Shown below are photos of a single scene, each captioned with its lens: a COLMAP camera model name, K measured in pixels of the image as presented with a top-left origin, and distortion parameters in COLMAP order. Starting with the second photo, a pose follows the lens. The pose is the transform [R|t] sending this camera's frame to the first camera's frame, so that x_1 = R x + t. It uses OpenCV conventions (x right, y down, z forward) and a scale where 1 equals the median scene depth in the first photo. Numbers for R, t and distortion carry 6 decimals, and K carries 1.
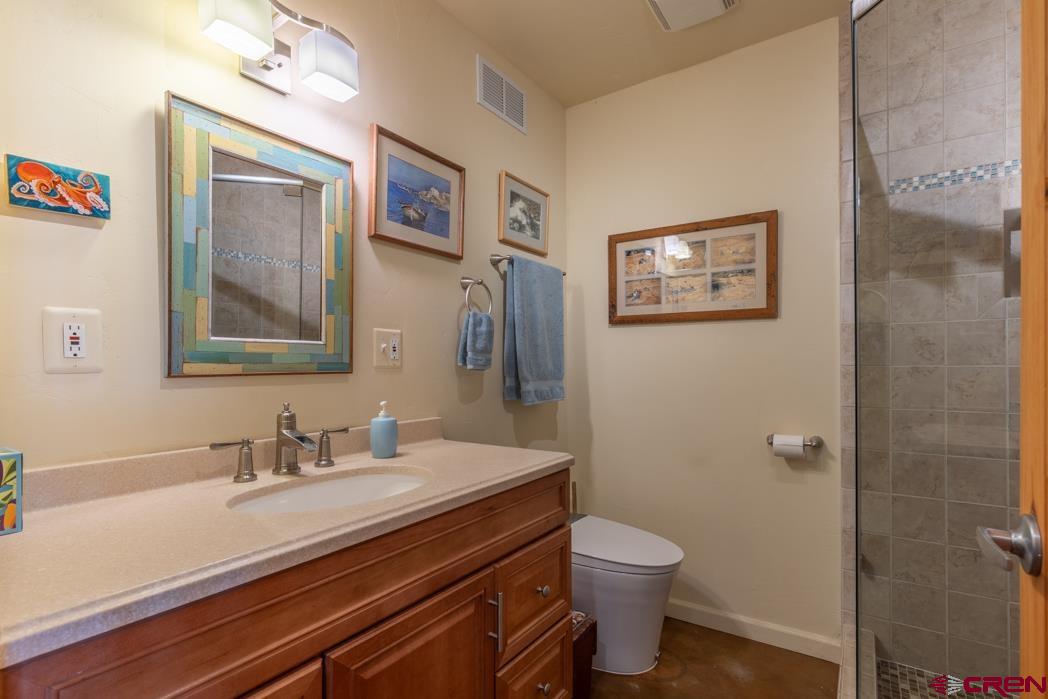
lens RADIAL K [[499.1, 0, 523.9], [0, 499.1, 352.1], [0, 0, 1]] dist [-0.002595, -0.000234]
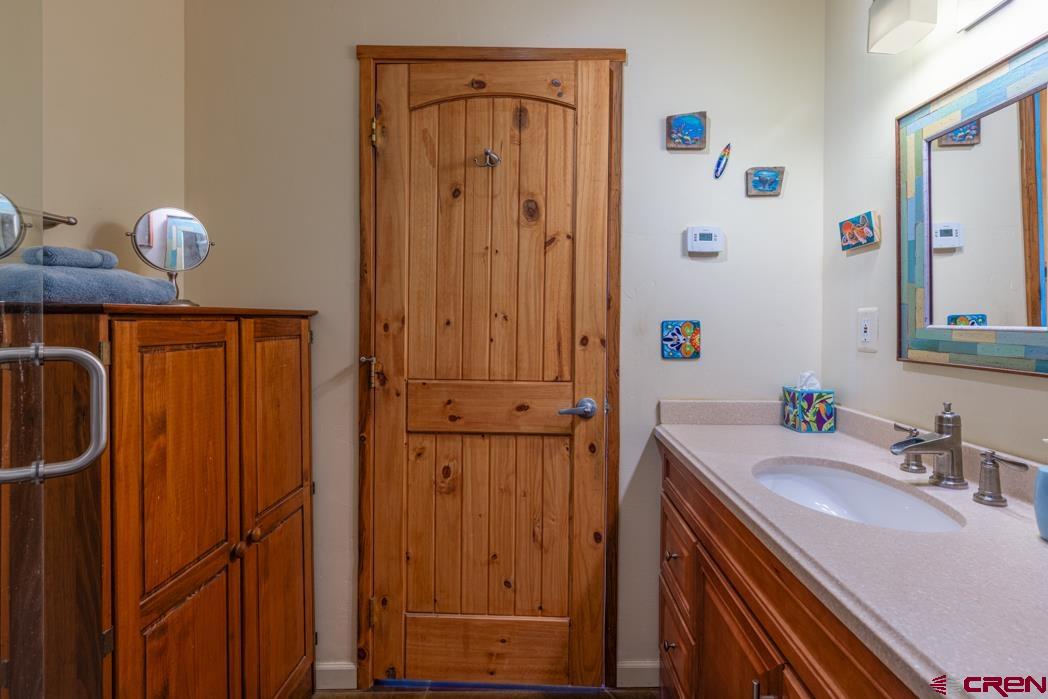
lens RADIAL K [[499.1, 0, 529.5], [0, 499.1, 324.4], [0, 0, 1]] dist [-0.002595, -0.000234]
pose [[-0.841557, -0.003879, -0.540155, 0.715040], [-0.000538, 0.999980, -0.006342, -0.028731], [0.540168, -0.005046, -0.841542, 1.653638]]
